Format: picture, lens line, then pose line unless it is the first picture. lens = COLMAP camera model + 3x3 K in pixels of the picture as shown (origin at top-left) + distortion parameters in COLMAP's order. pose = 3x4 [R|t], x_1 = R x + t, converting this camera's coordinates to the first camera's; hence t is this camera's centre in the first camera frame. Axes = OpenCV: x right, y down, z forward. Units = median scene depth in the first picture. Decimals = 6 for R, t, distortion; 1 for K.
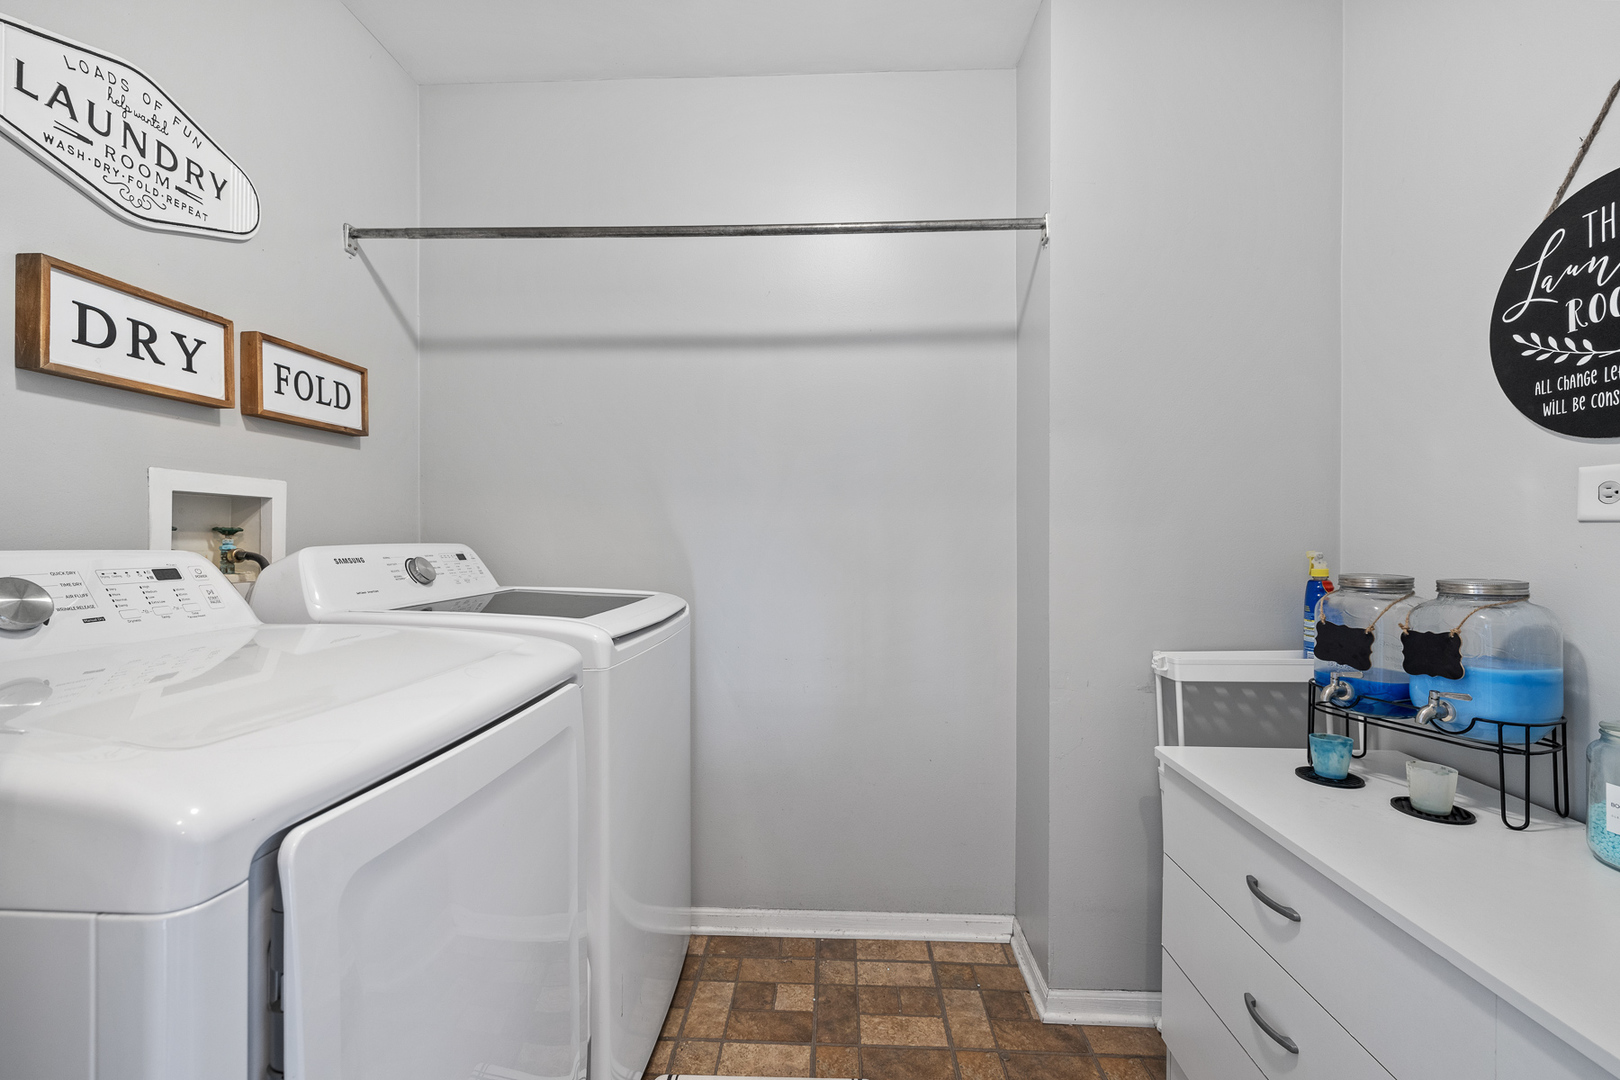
lens RADIAL K [[698.4, 0, 814.5], [0, 698.4, 536.0], [0, 0, 1]] dist [0.004487, 0.000290]
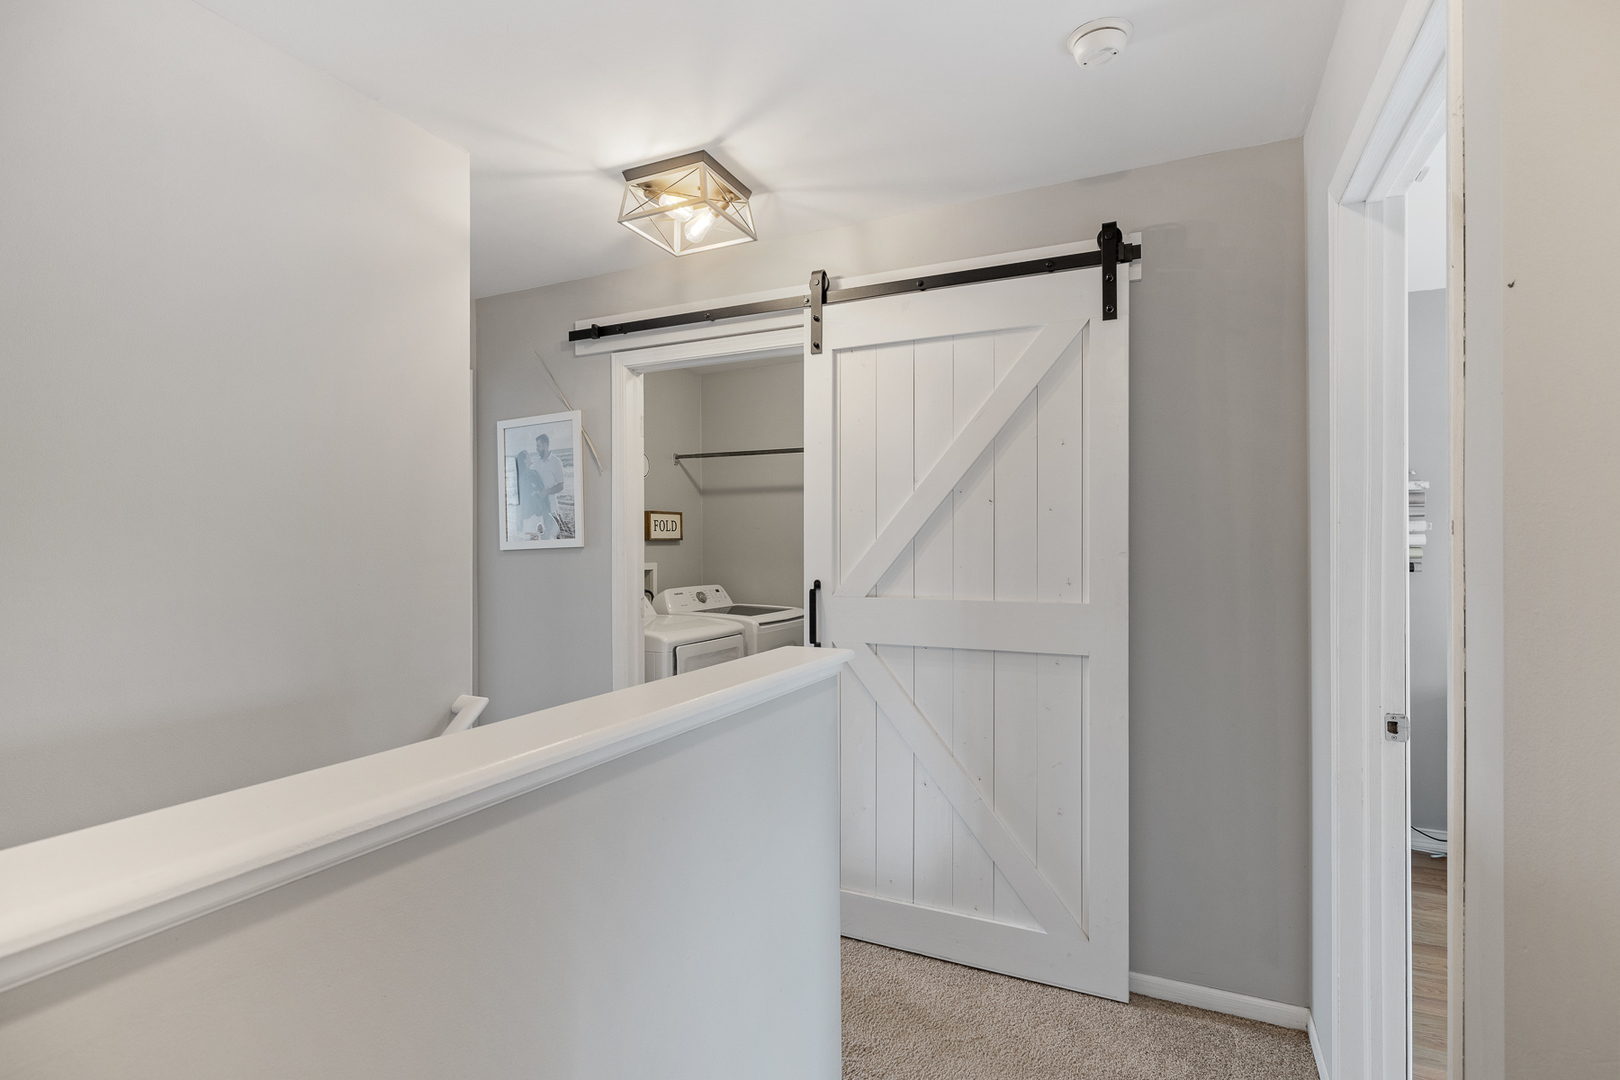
lens RADIAL K [[788.0, 0, 807.7], [0, 788.0, 547.0], [0, 0, 1]] dist [-0.000807, -0.000005]
pose [[0.922427, -0.007825, -0.386093, 0.825439], [0.008120, 0.999967, -0.000866, -0.116324], [0.386087, -0.002336, 0.922459, -1.368842]]
